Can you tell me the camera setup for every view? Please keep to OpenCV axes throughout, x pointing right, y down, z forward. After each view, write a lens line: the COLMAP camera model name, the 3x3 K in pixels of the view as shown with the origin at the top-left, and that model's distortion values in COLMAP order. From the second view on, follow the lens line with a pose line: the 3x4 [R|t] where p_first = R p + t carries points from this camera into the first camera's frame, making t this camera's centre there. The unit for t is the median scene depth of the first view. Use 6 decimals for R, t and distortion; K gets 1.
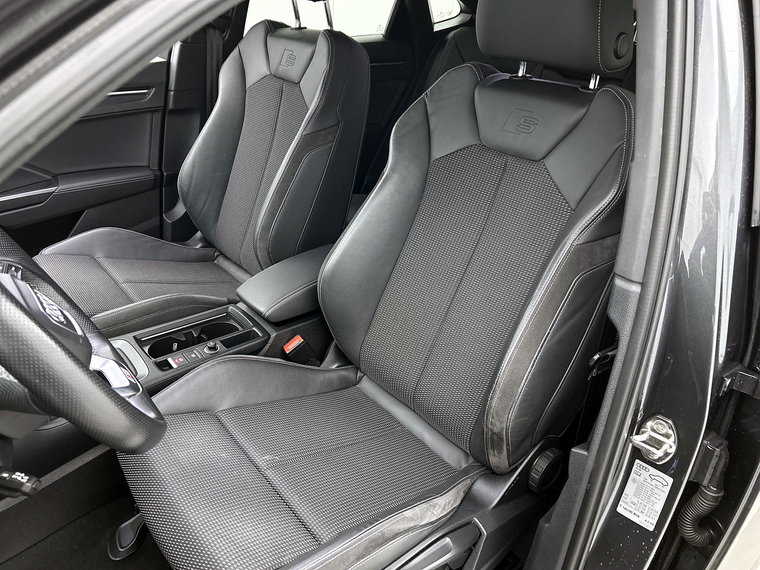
lens RADIAL K [[579.9, 0, 375.8], [0, 579.9, 283.4], [0, 0, 1]] dist [0.054422, -0.078019]
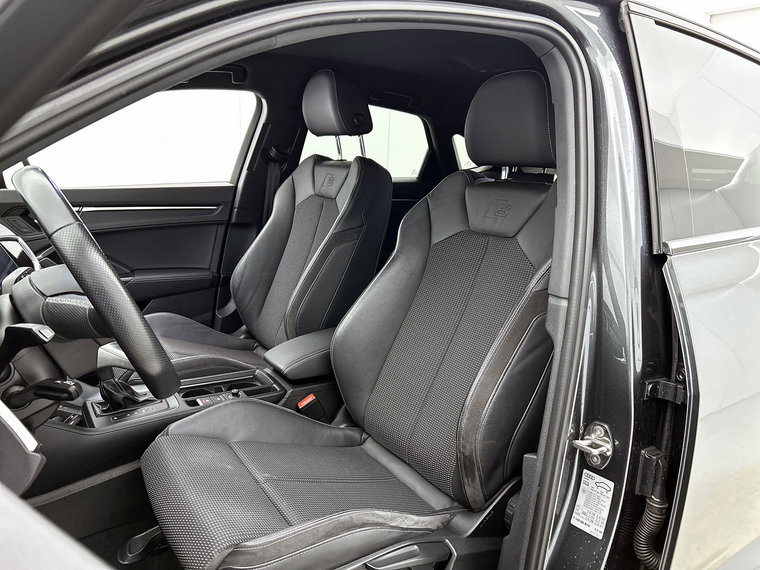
lens RADIAL K [[579.9, 0, 375.8], [0, 579.9, 283.4], [0, 0, 1]] dist [0.054422, -0.078019]
pose [[0.993856, 0.032588, -0.105773, 0.110969], [-0.061189, 0.958121, -0.279751, 0.208257], [0.092227, 0.284504, 0.954228, -0.137073]]
